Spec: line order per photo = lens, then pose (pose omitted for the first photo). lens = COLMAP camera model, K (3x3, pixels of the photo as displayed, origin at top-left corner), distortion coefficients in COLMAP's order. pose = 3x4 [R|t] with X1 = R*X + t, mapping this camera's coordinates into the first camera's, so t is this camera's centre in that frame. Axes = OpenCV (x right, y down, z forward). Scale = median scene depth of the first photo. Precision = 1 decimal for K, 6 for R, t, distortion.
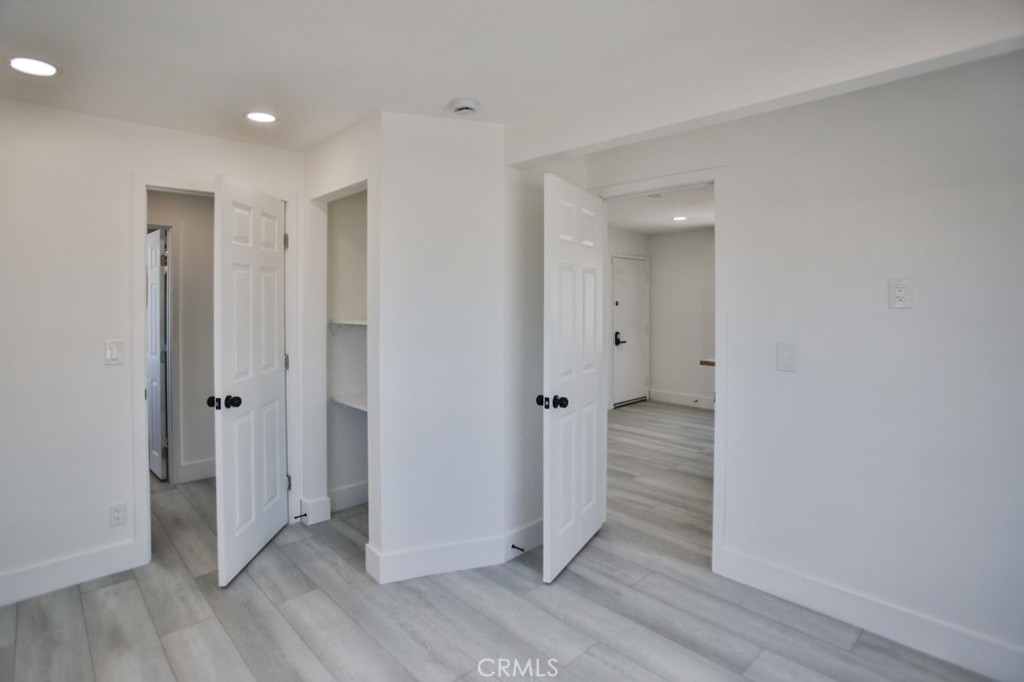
lens RADIAL K [[521.3, 0, 512.5], [0, 521.3, 312.5], [0, 0, 1]] dist [-0.083430, 0.032497]
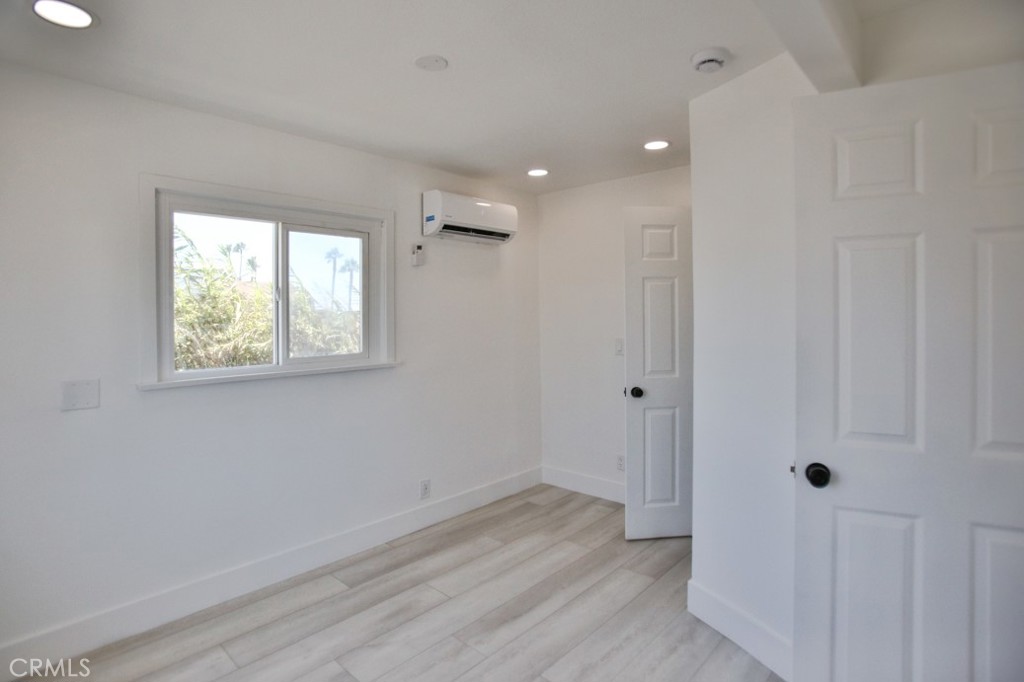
lens RADIAL K [[521.3, 0, 512.5], [0, 521.3, 312.5], [0, 0, 1]] dist [-0.083430, 0.032497]
pose [[0.064362, 0.002221, -0.997924, 0.714791], [-0.008421, 0.999963, 0.001682, -0.013804], [0.997891, 0.008295, 0.064378, 0.679006]]
